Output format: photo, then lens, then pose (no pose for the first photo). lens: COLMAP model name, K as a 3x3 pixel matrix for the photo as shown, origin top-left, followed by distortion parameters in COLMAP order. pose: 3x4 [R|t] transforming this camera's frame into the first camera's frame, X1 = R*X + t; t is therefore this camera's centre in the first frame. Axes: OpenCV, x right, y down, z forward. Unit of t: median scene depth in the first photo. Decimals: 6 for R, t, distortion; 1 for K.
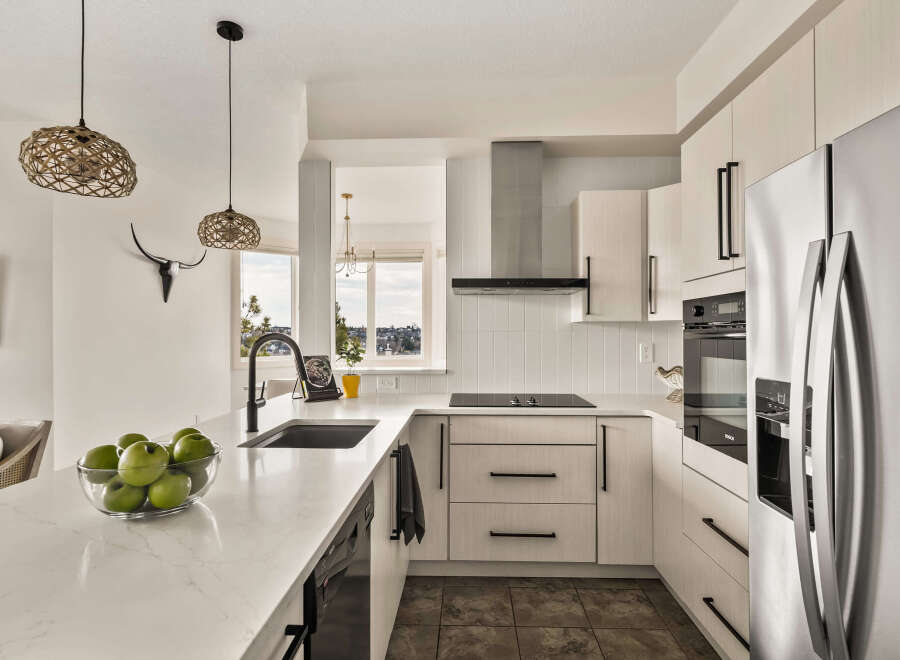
lens RADIAL K [[438.4, 0, 450.0], [0, 438.4, 330.0], [0, 0, 1]] dist [-0.001733, 0.000171]
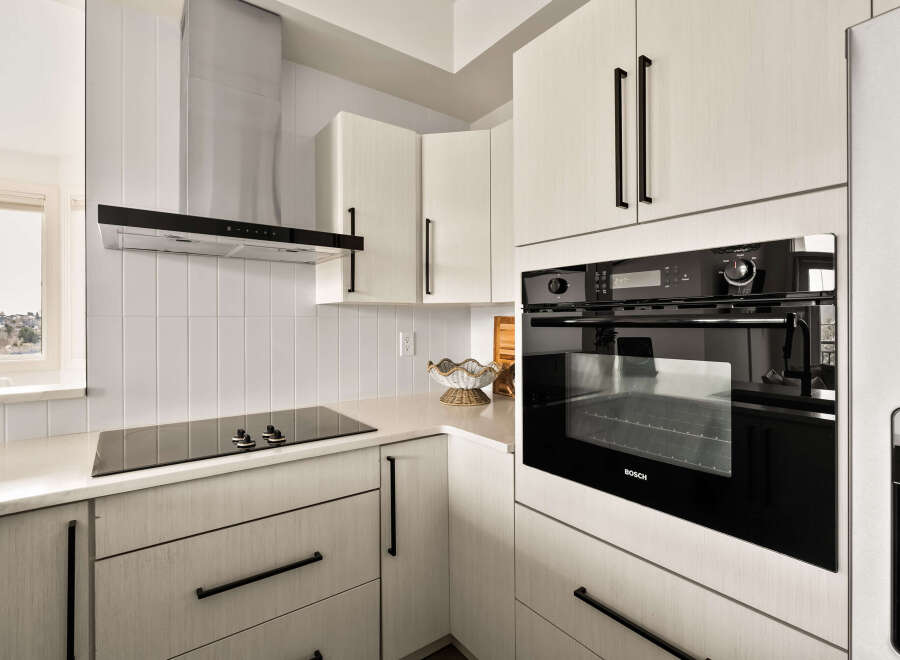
lens RADIAL K [[438.5, 0, 451.3], [0, 438.5, 320.1], [0, 0, 1]] dist [-0.007254, 0.000233]
pose [[0.776476, -0.002560, 0.630141, 0.002839], [-0.001617, 0.999980, 0.006055, 0.004543], [-0.630144, -0.005720, 0.776457, 0.412463]]
